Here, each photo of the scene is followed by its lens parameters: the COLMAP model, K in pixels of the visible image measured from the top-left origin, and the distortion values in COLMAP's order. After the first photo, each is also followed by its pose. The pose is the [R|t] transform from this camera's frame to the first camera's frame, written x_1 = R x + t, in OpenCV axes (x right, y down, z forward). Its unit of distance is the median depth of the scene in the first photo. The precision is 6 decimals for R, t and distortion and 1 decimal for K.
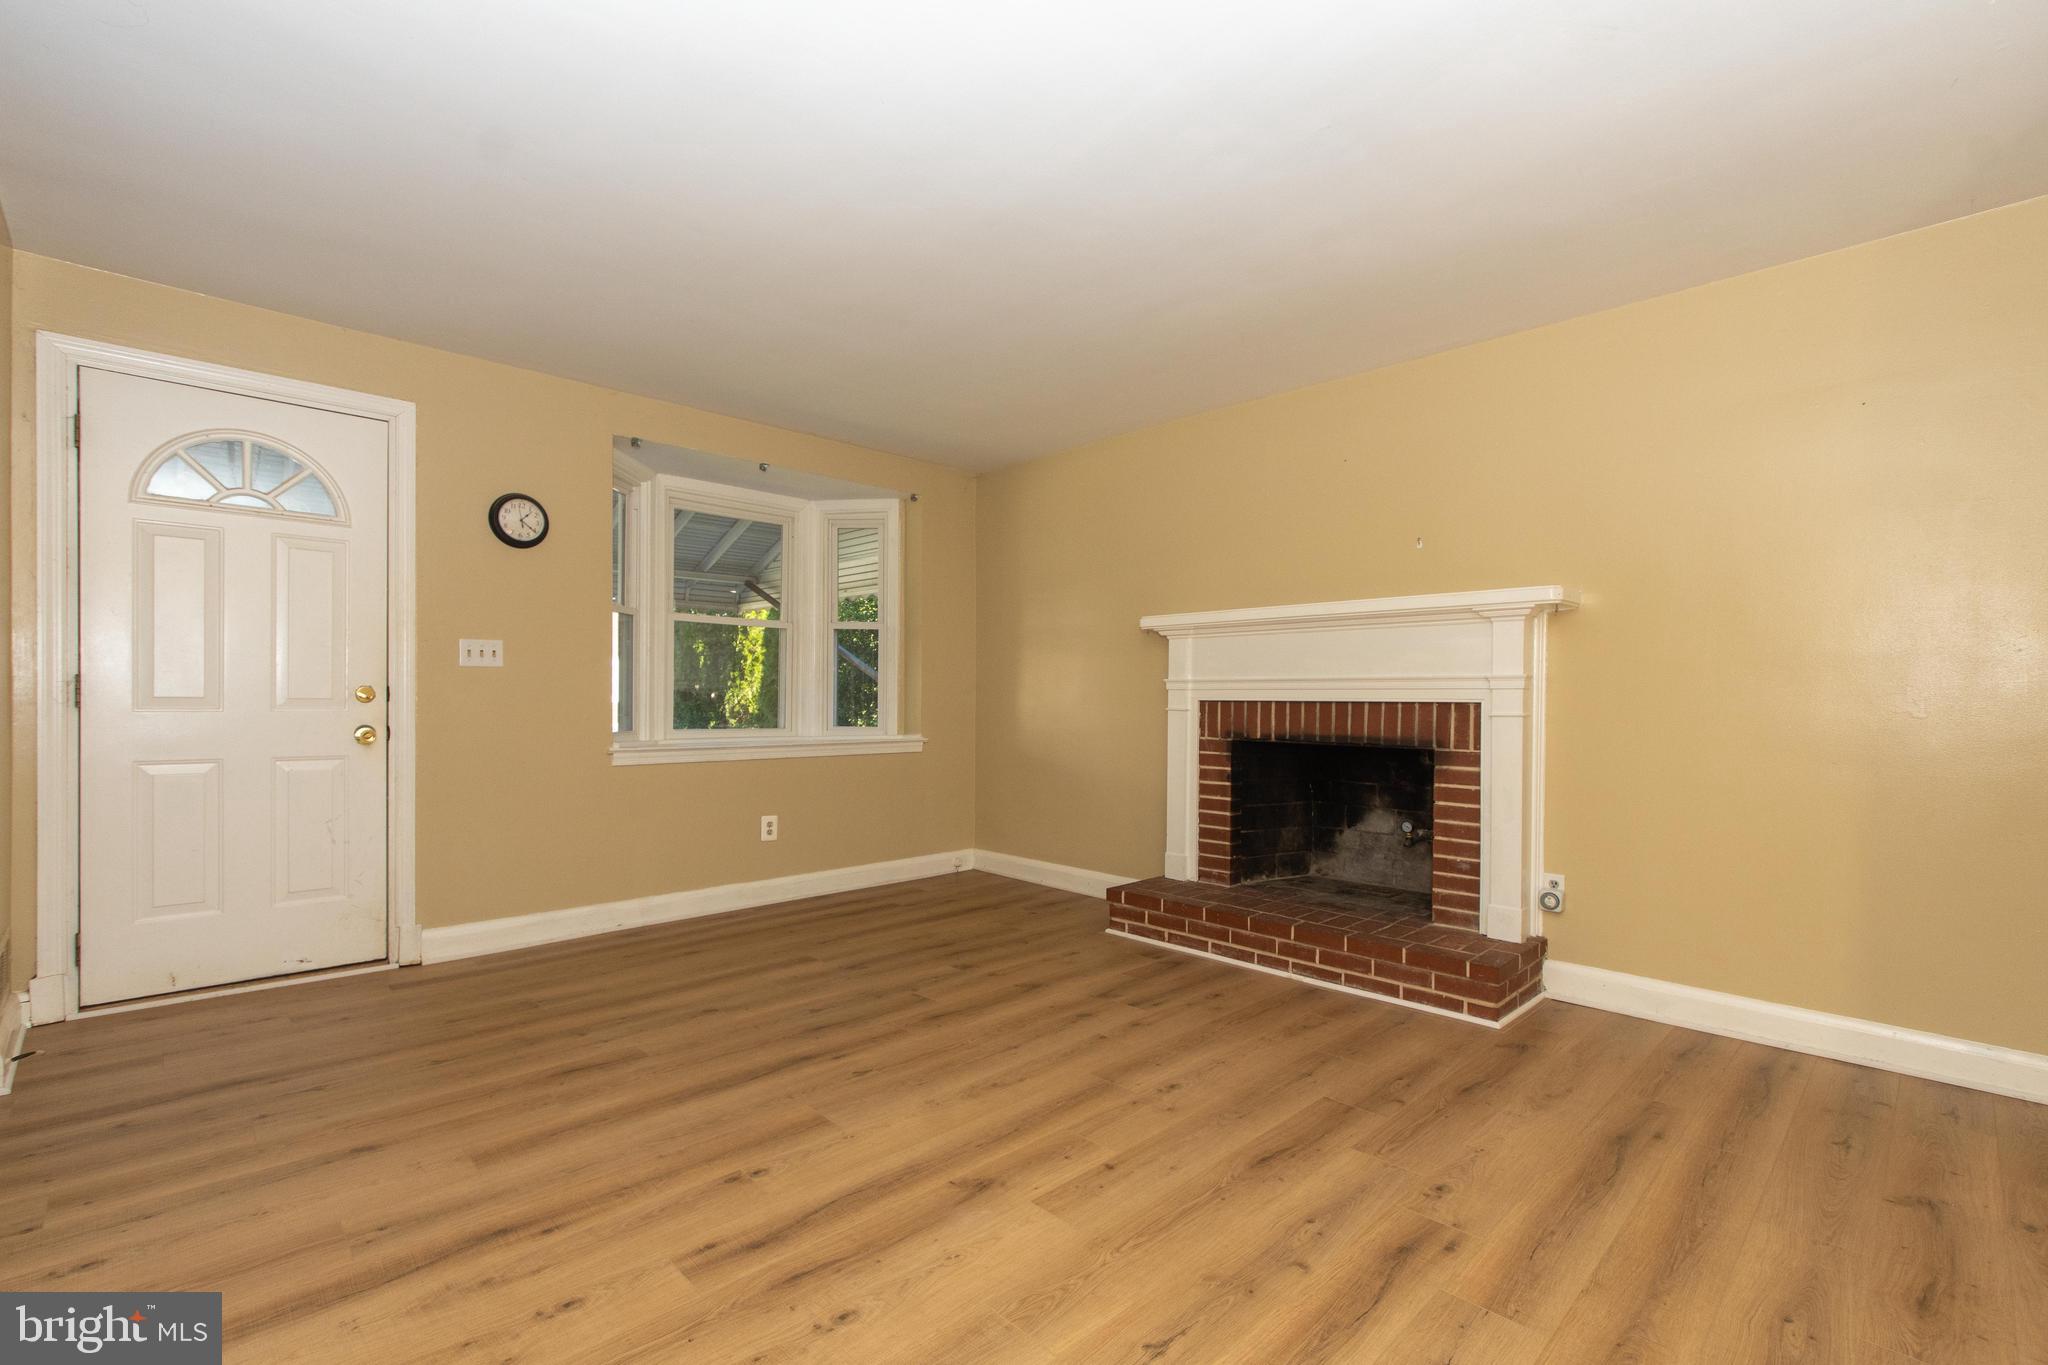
lens RADIAL K [[906.1, 0, 1025.0], [0, 906.1, 705.7], [0, 0, 1]] dist [0.002022, -0.000351]
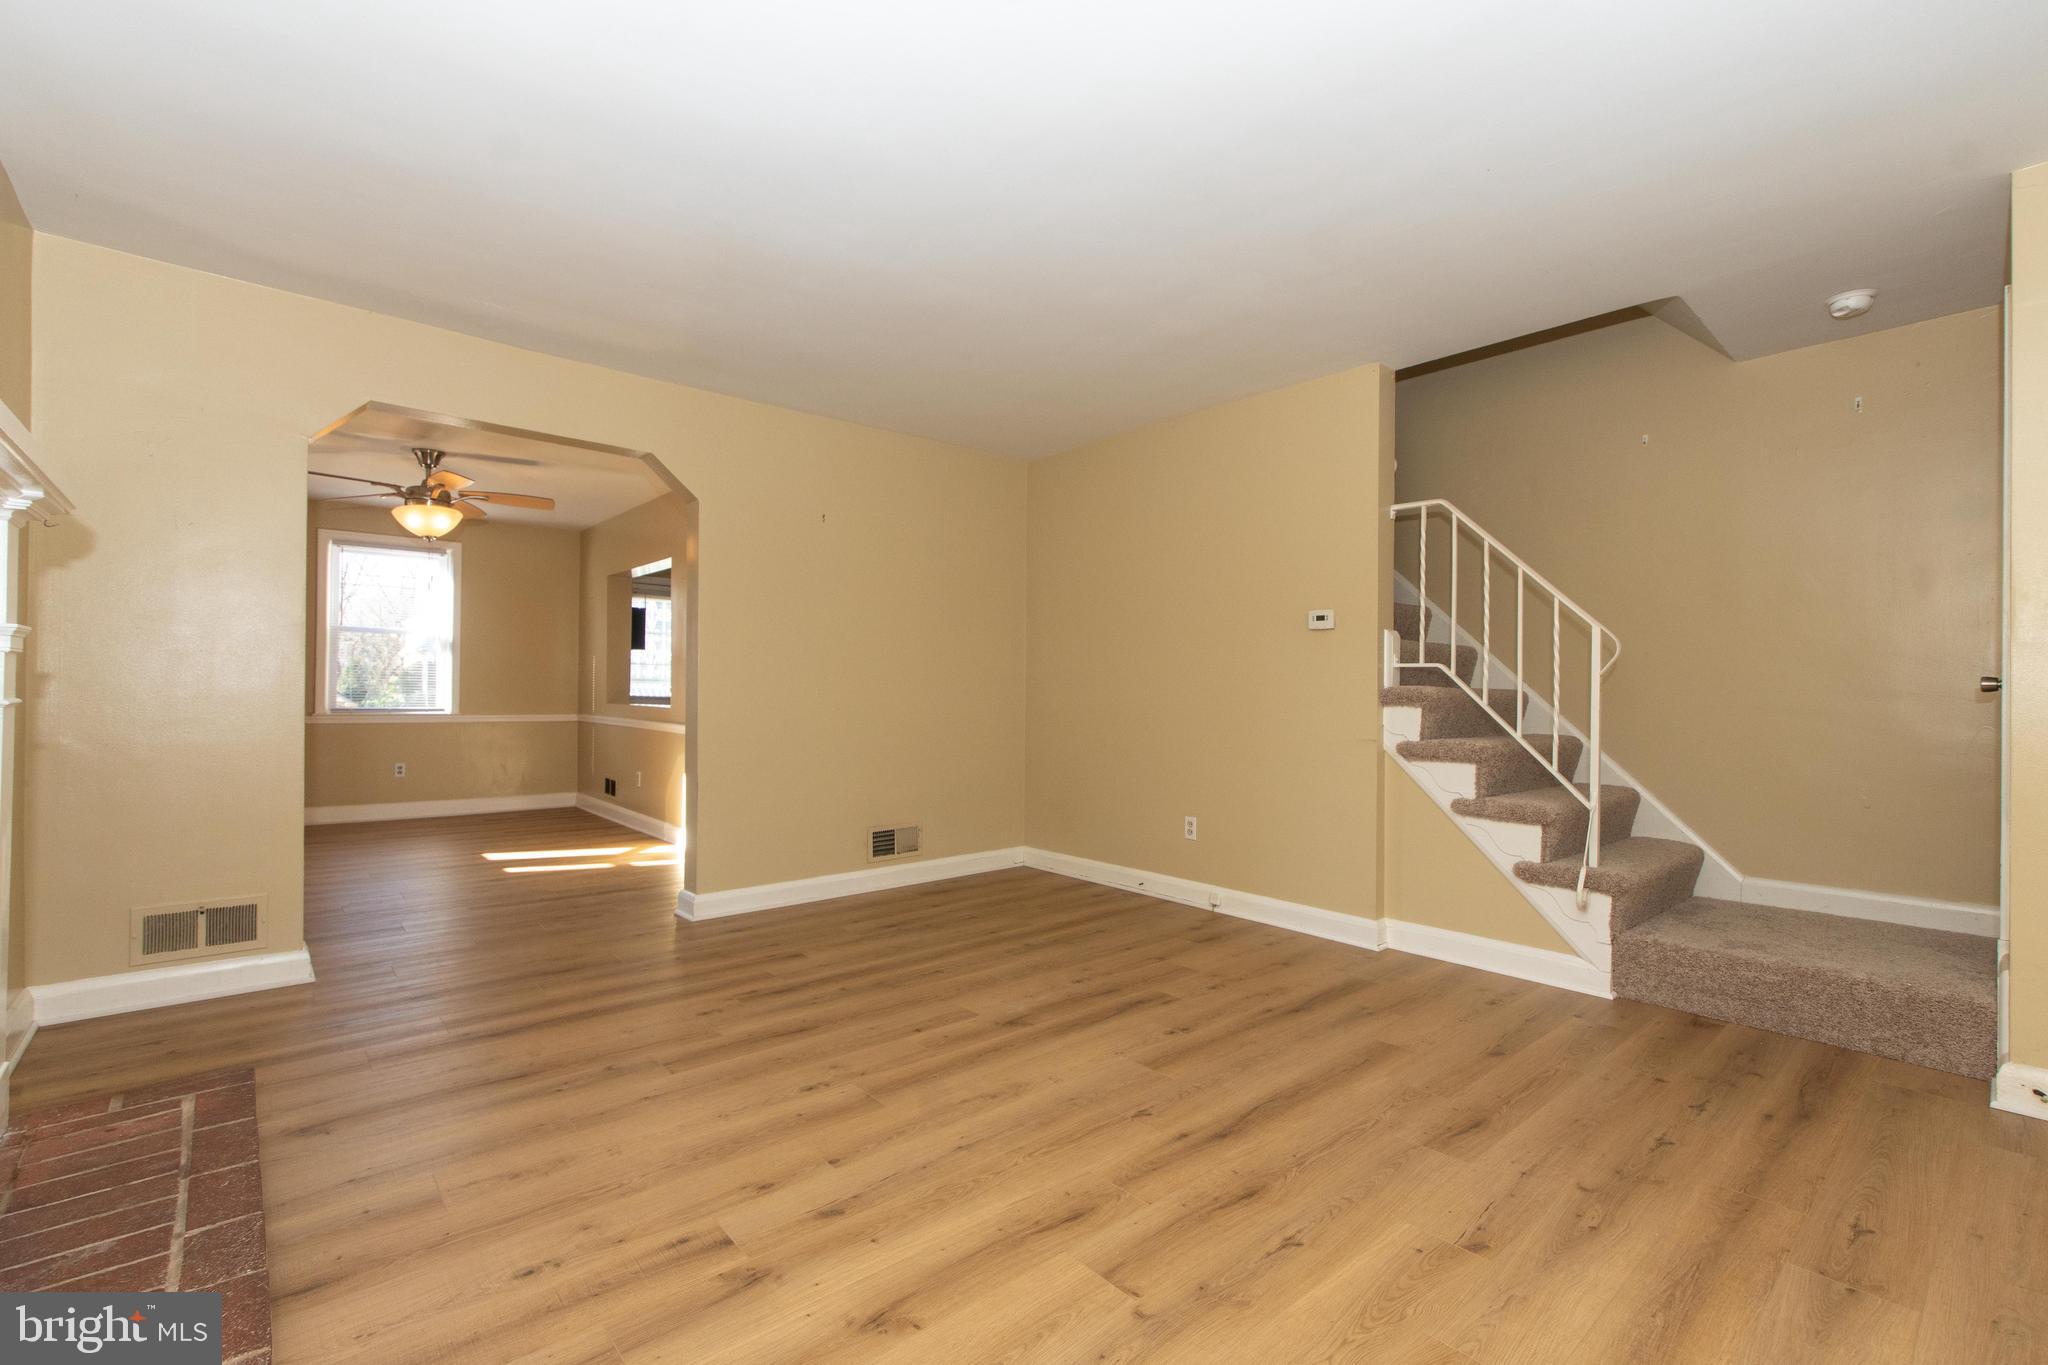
lens RADIAL K [[897.5, 0, 1026.0], [0, 897.5, 689.8], [0, 0, 1]] dist [-0.001875, -0.000769]
pose [[-0.998521, -0.017403, 0.051509, -0.077820], [-0.017140, 0.999838, 0.005540, -0.009724], [-0.051597, 0.004649, -0.998657, 1.396711]]
